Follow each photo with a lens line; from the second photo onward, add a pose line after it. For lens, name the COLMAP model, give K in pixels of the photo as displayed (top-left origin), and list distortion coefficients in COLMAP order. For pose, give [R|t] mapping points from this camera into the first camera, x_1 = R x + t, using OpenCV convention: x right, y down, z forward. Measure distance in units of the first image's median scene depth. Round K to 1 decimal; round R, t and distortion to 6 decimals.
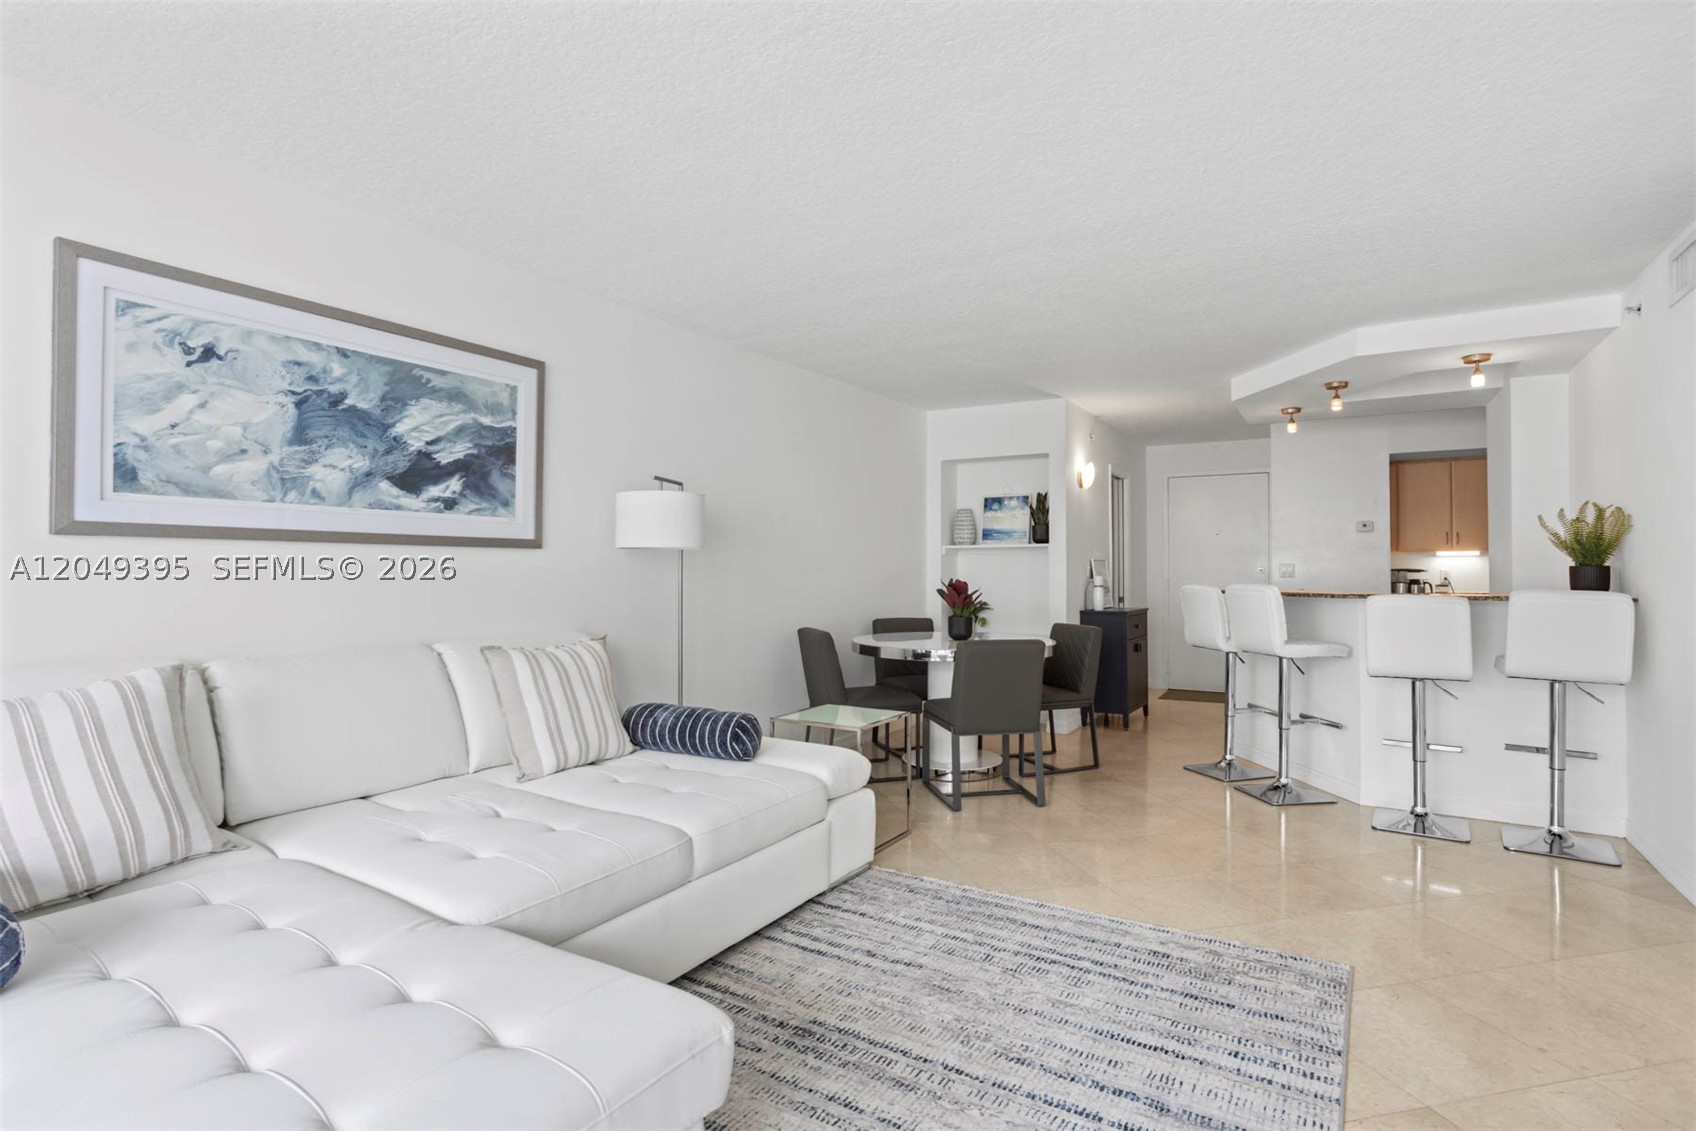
lens RADIAL K [[834.6, 0, 847.4], [0, 834.6, 569.0], [0, 0, 1]] dist [-0.034877, 0.016499]
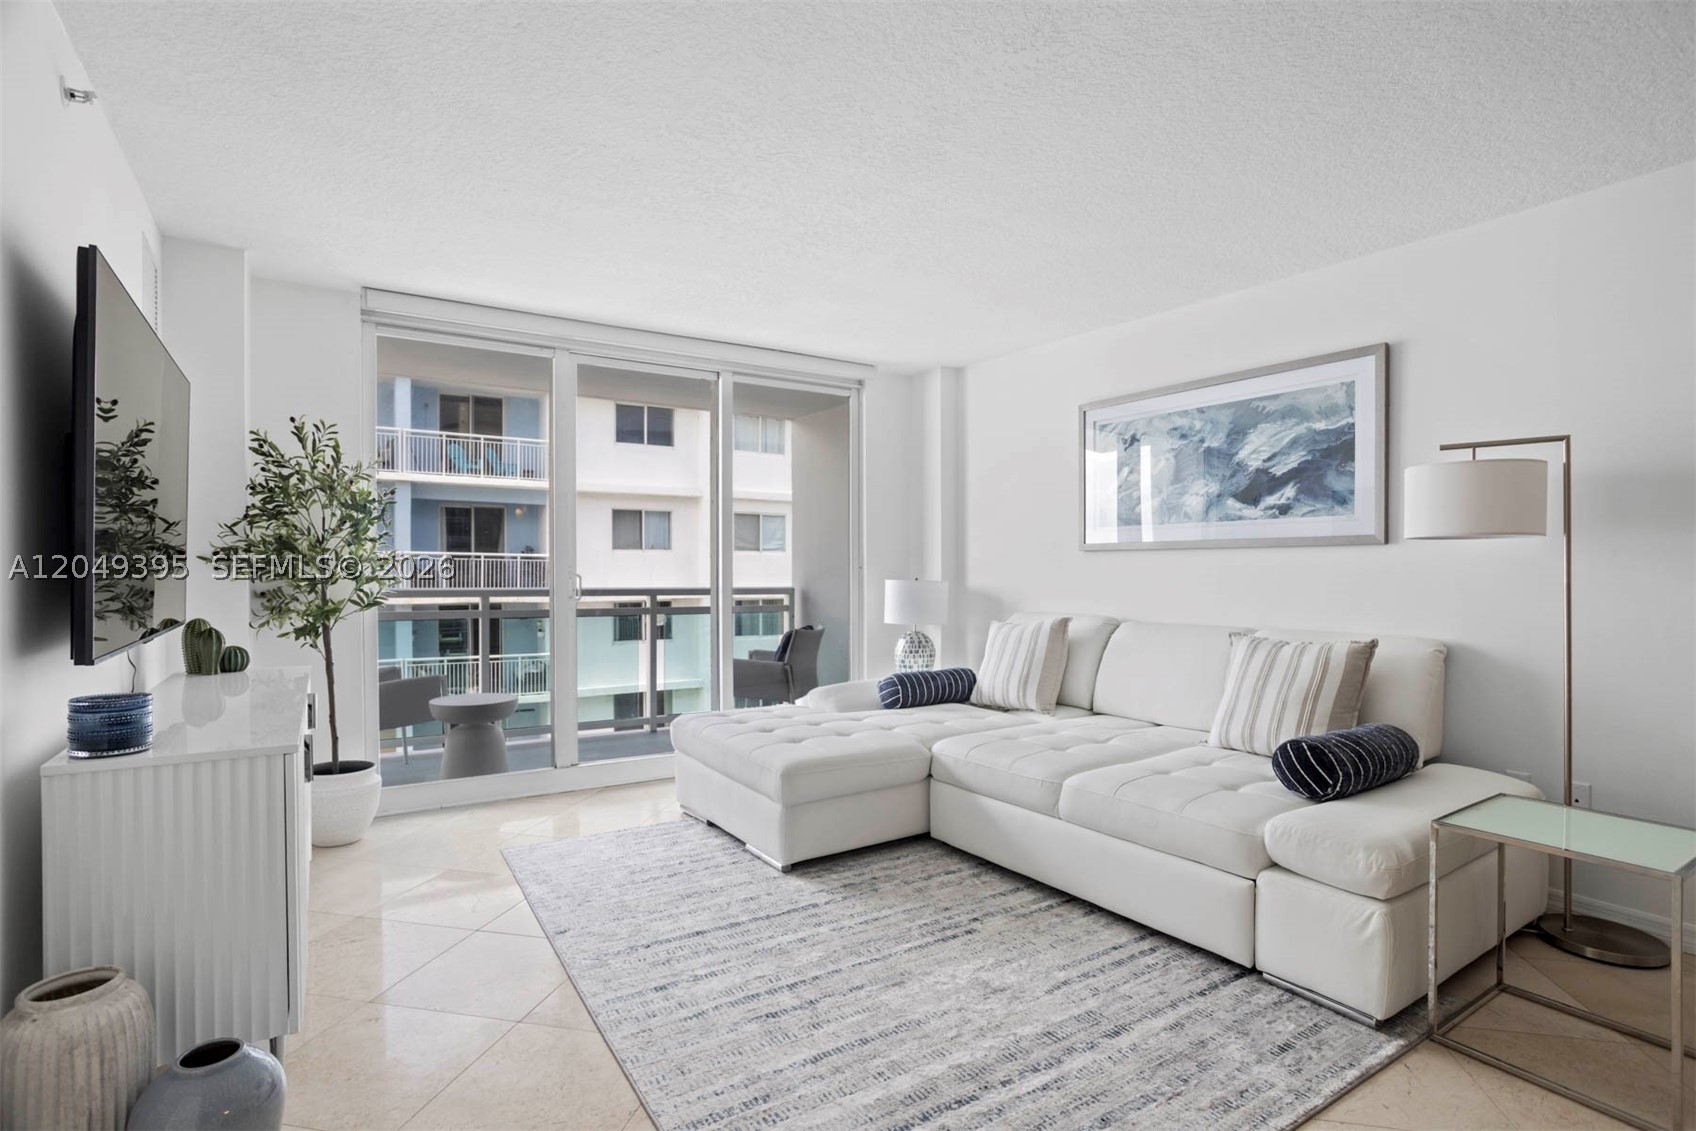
lens RADIAL K [[834.6, 0, 847.8], [0, 834.6, 580.6], [0, 0, 1]] dist [-0.034877, 0.016499]
pose [[-0.420583, 0.011828, -0.907177, 0.826822], [0.003201, 0.999928, 0.011553, 0.004268], [0.907248, 0.001955, -0.420591, 0.960332]]
